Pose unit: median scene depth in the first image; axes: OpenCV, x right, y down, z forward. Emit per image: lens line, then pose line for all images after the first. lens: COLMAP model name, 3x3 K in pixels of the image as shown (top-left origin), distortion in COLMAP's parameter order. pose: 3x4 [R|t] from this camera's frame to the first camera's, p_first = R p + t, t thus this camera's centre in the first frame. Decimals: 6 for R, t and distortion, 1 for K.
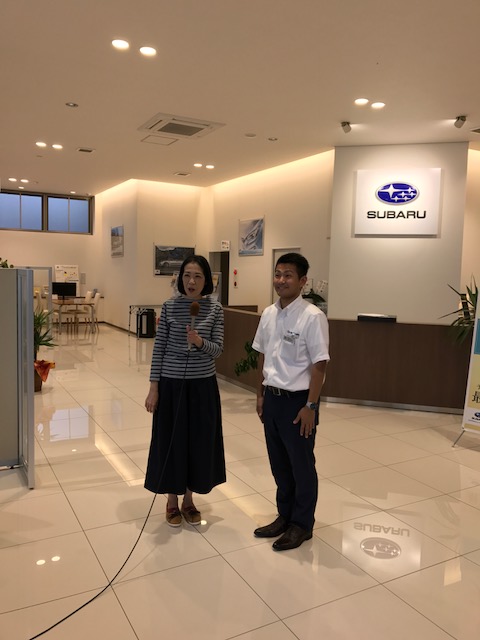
lens RADIAL K [[508.2, 0, 240.0], [0, 508.2, 320.0], [0, 0, 1]] dist [-0.067880, -0.004137]
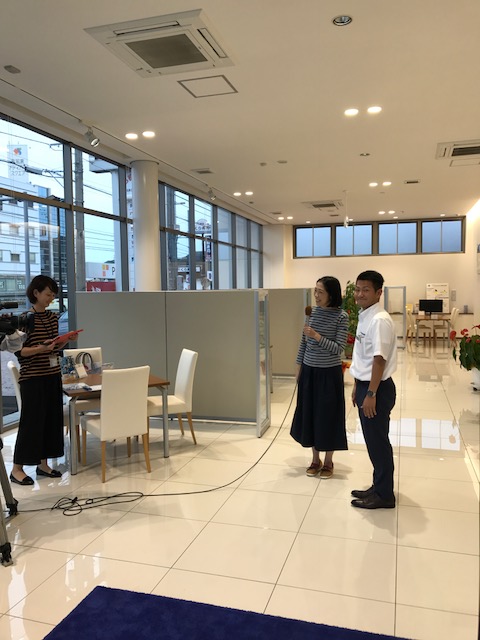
lens RADIAL K [[508.2, 0, 240.0], [0, 508.2, 320.0], [0, 0, 1]] dist [-0.067880, -0.004137]
pose [[0.664063, 0.004393, -0.747663, 0.180072], [-0.031970, 0.999235, -0.022524, 0.005751], [0.746993, 0.038861, 0.663696, -0.017218]]
